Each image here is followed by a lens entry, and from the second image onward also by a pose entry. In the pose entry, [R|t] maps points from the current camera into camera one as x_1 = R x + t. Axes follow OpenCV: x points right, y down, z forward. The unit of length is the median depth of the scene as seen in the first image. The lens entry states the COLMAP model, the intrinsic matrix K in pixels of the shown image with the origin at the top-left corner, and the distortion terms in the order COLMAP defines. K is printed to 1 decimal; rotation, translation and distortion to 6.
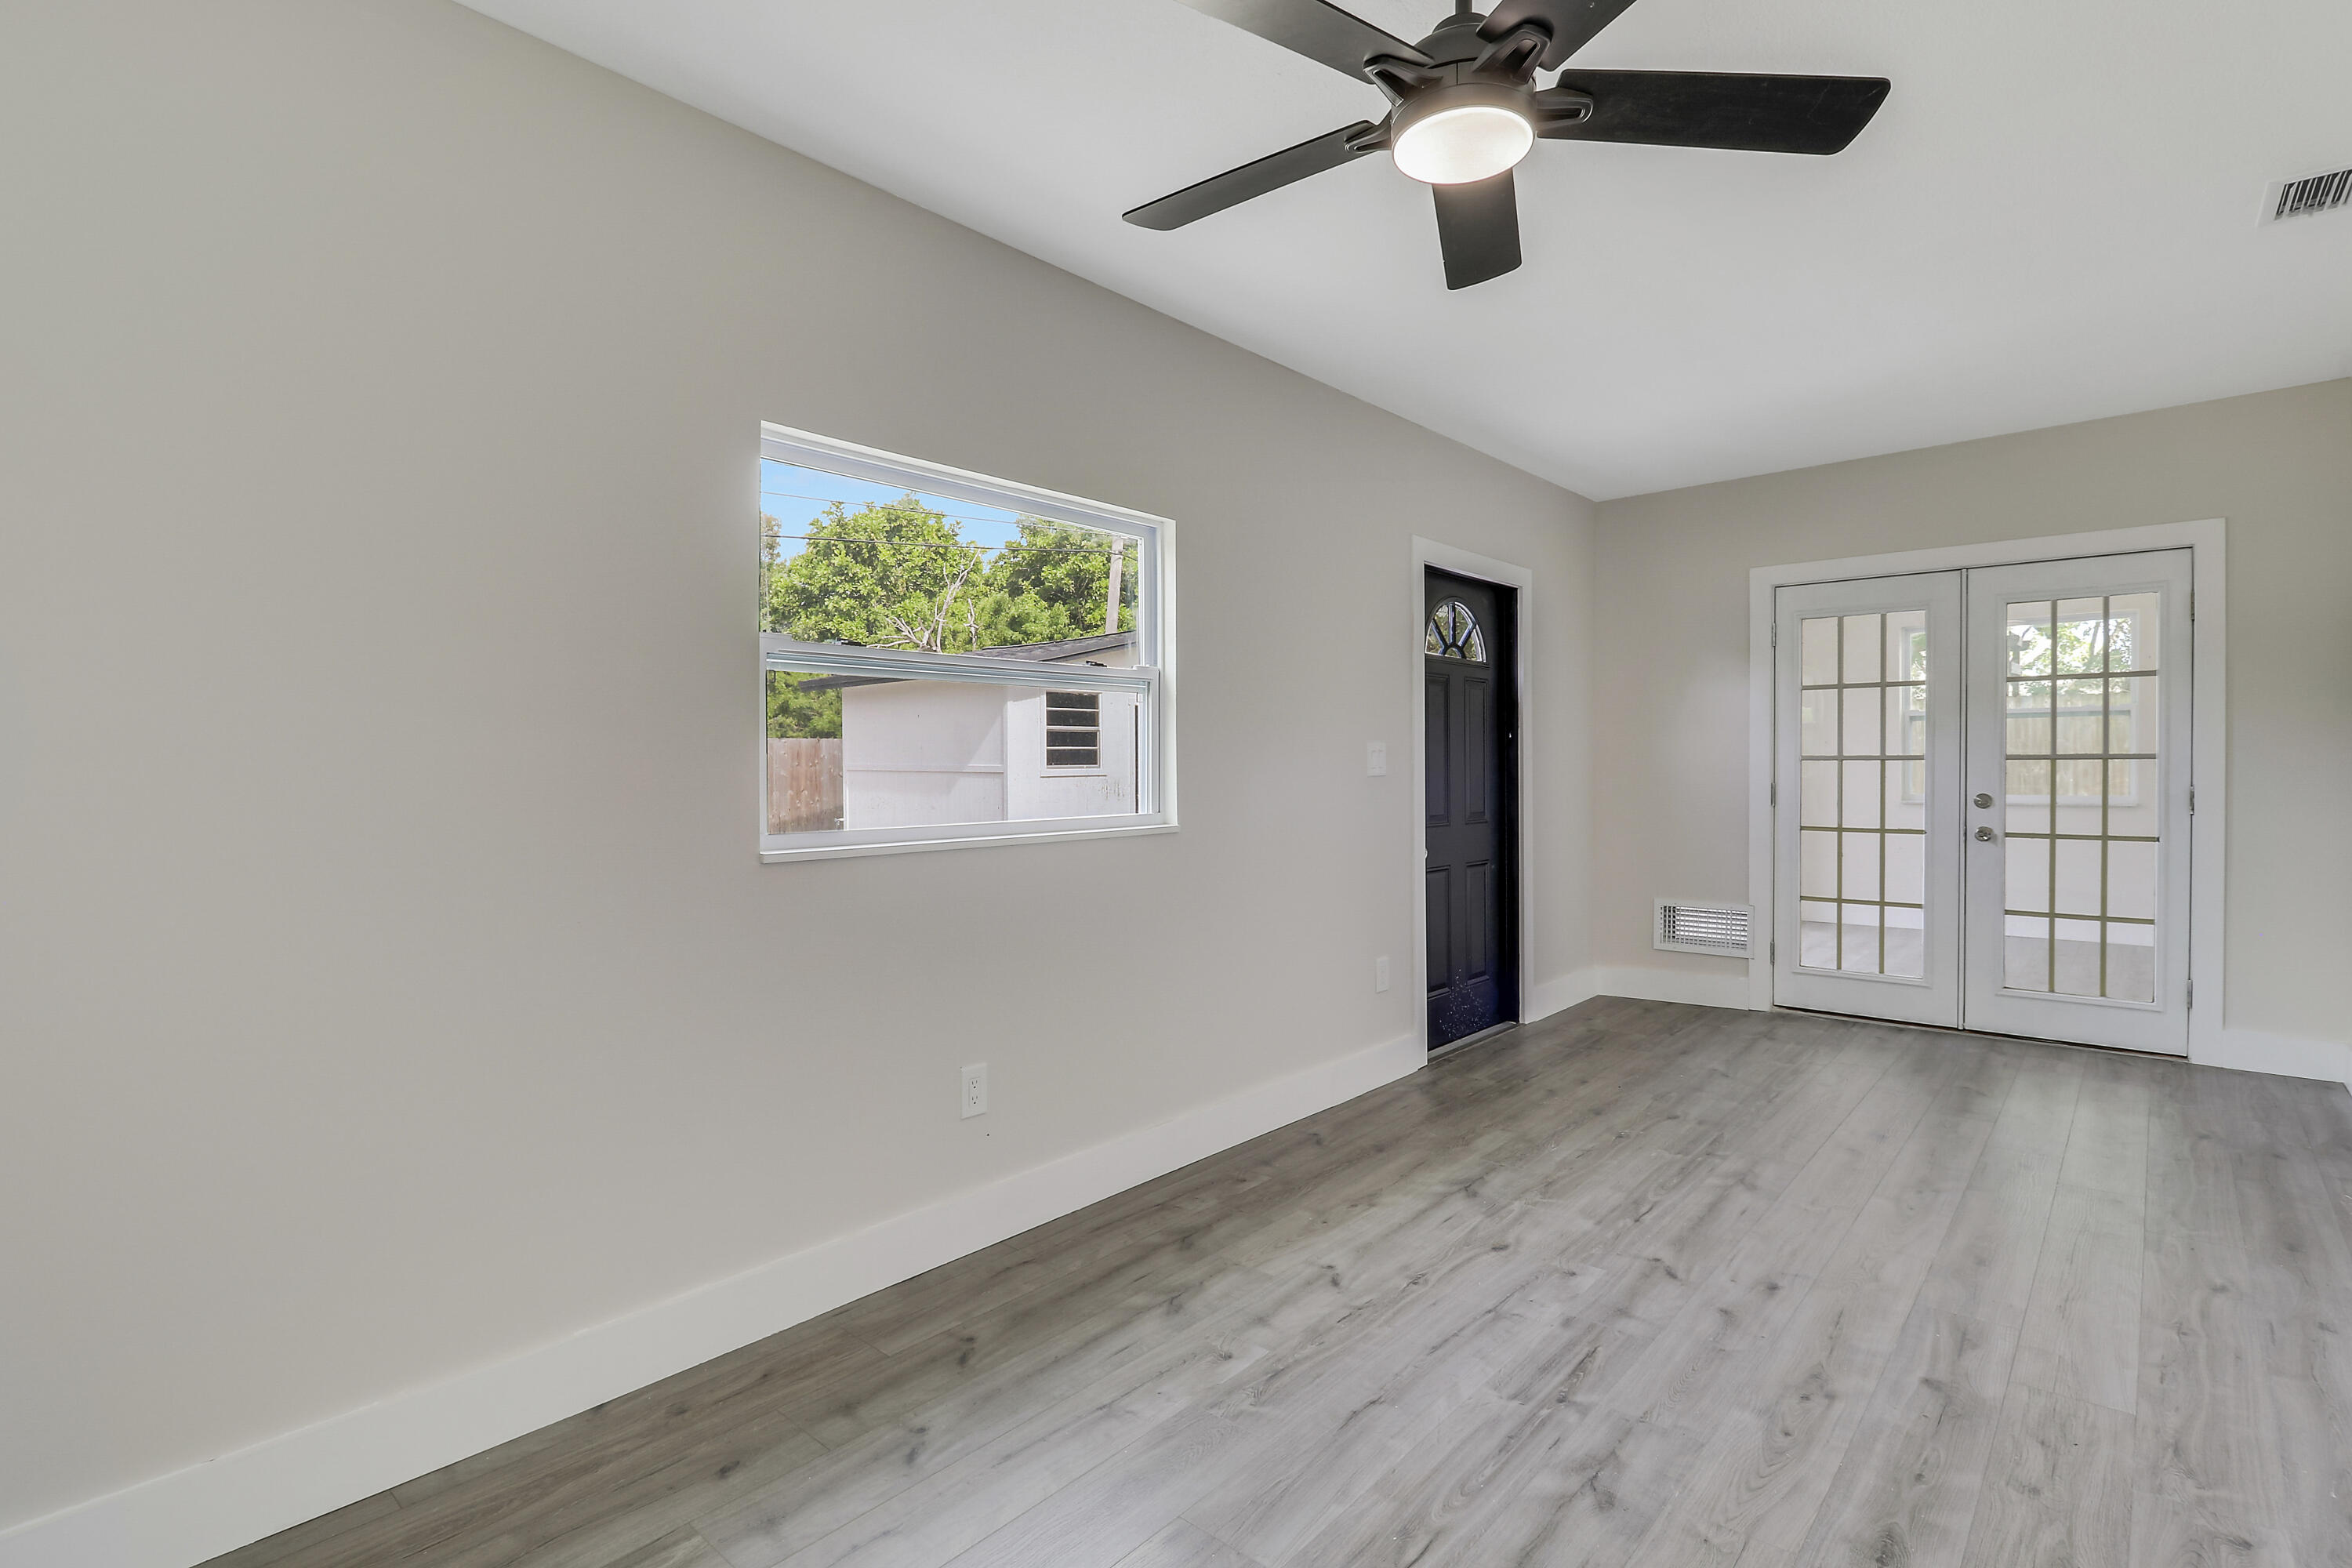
lens RADIAL K [[1113.9, 0, 1185.3], [0, 1113.9, 773.7], [0, 0, 1]] dist [-0.010096, -0.002469]
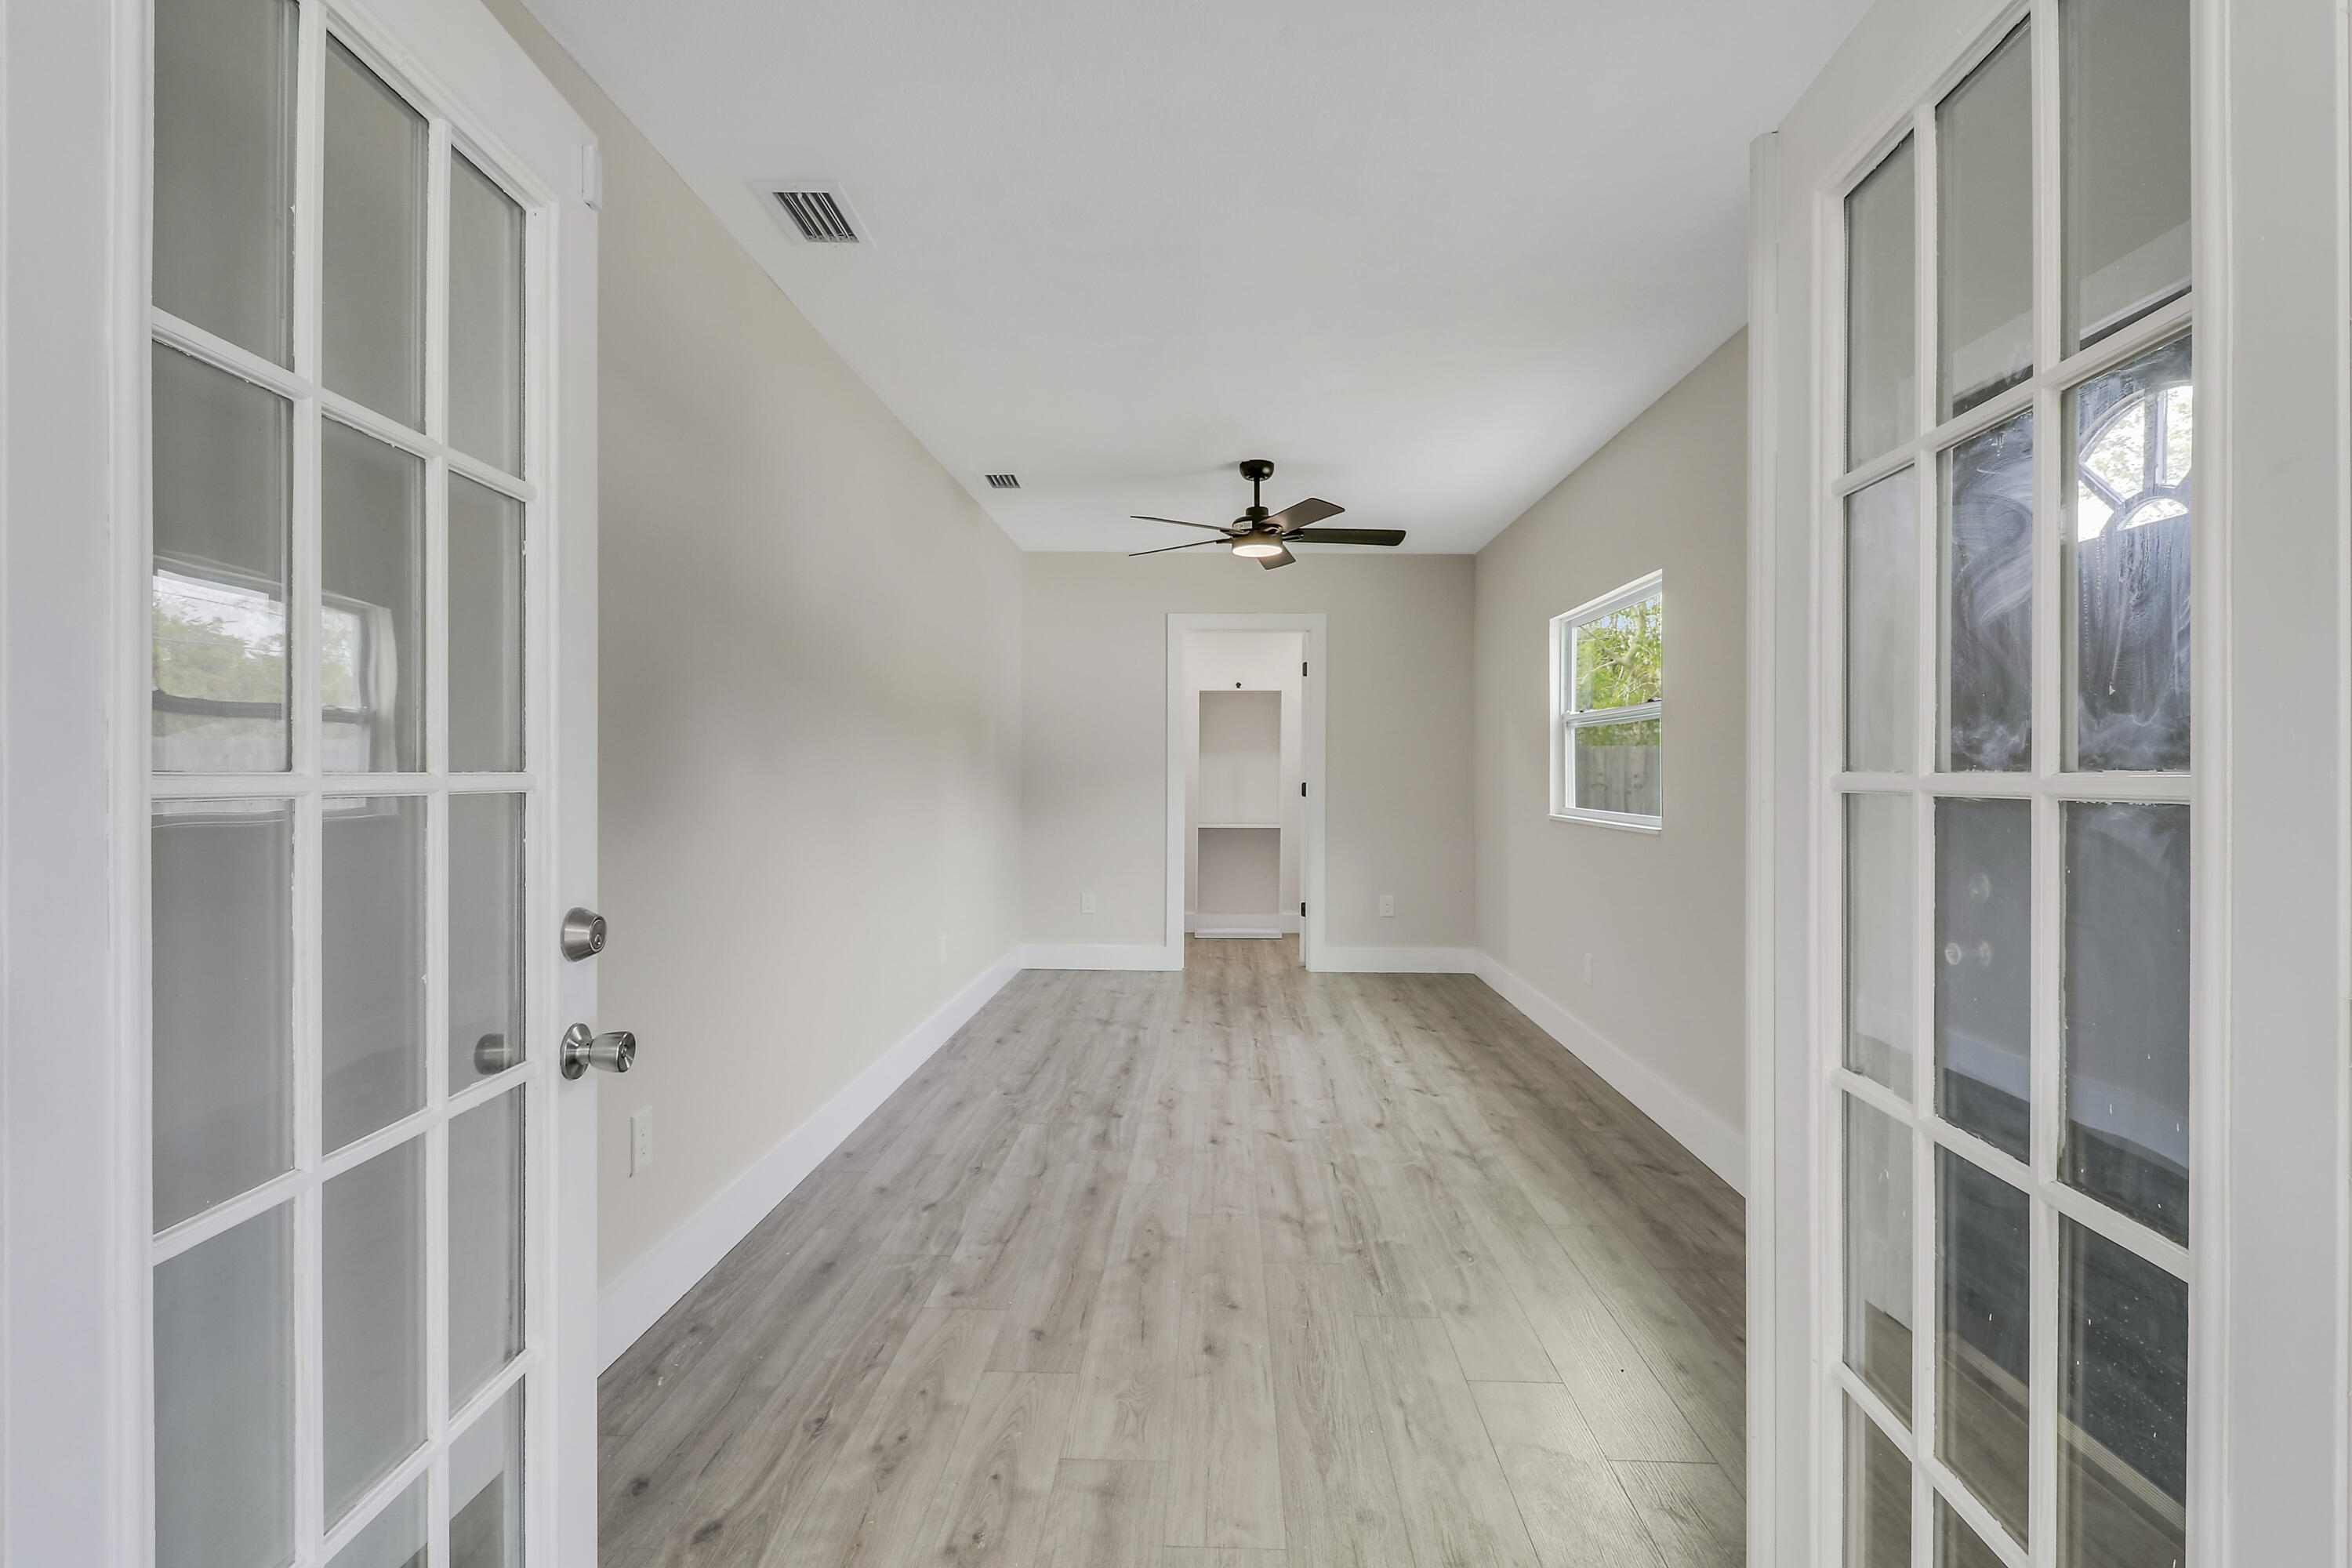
lens RADIAL K [[1113.9, 0, 1191.7], [0, 1113.9, 784.7], [0, 0, 1]] dist [-0.010096, -0.002469]
pose [[-0.768780, 0.007717, -0.639467, 1.342741], [-0.009799, 0.999668, 0.023845, -0.030059], [0.639439, 0.024598, -0.768448, 1.896739]]
